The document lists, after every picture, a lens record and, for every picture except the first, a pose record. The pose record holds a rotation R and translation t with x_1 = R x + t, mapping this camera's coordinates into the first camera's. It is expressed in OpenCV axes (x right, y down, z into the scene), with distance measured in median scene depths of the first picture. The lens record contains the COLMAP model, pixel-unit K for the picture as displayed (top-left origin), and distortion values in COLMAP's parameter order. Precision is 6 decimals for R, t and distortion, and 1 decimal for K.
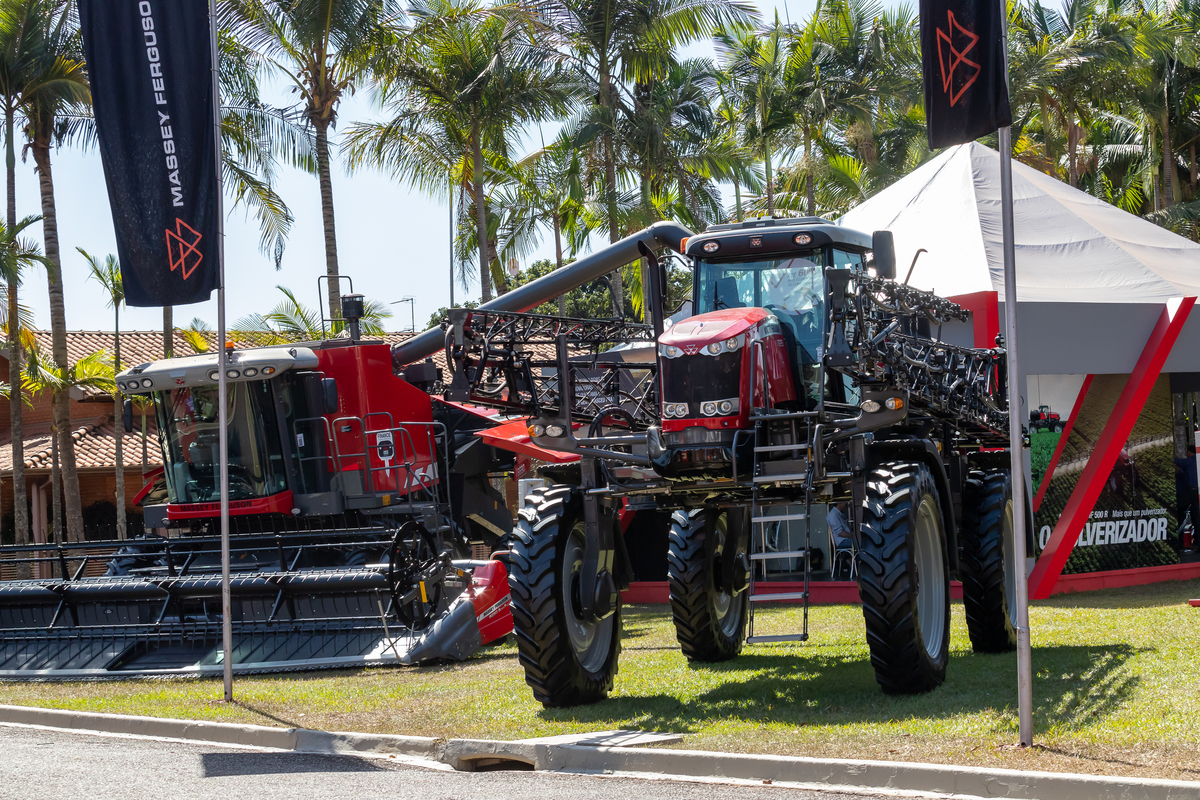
lens RADIAL K [[2358.2, 0, 600.0], [0, 2358.2, 400.0], [0, 0, 1]] dist [-0.018826, -0.140626]
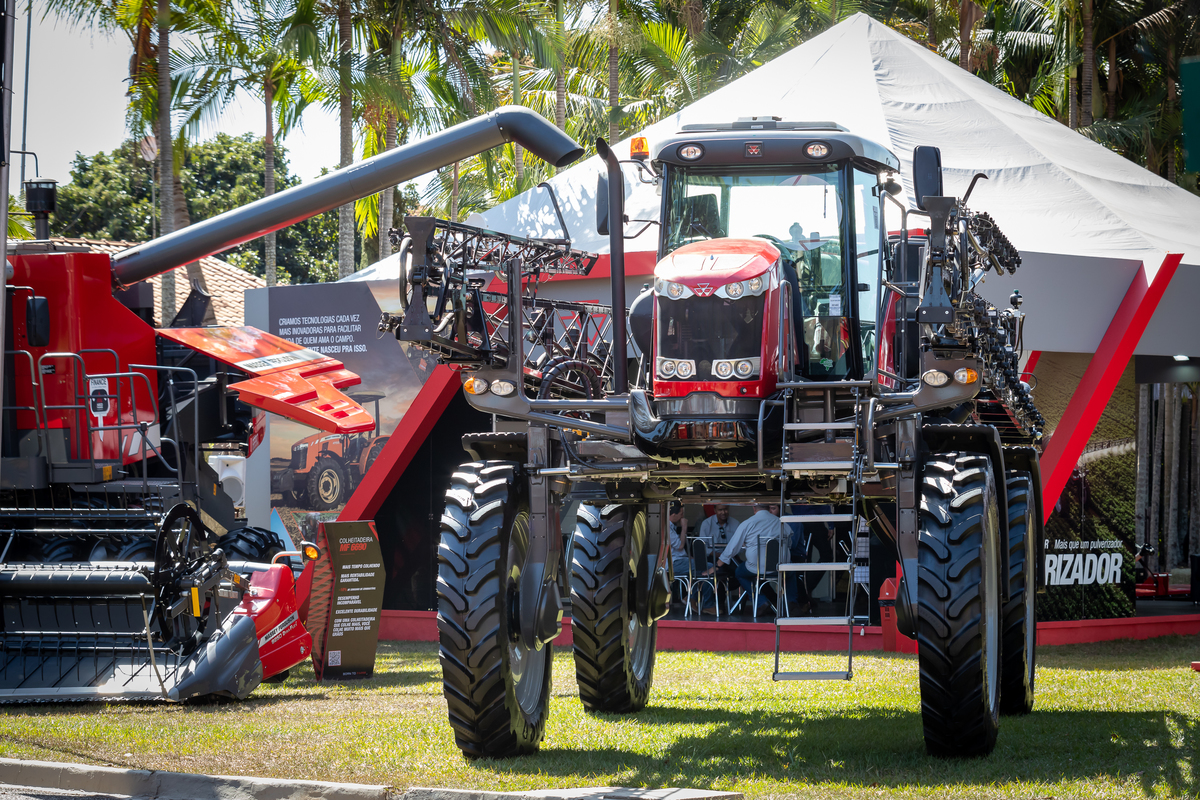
lens RADIAL K [[3523.6, 0, 600.0], [0, 3523.6, 400.0], [0, 0, 1]] dist [-0.131618, 0.387661]
pose [[0.988191, 0.053945, 0.143418, -0.113057], [-0.055492, 0.998436, 0.006806, 0.005907], [-0.142826, -0.014684, 0.989639, -0.079384]]
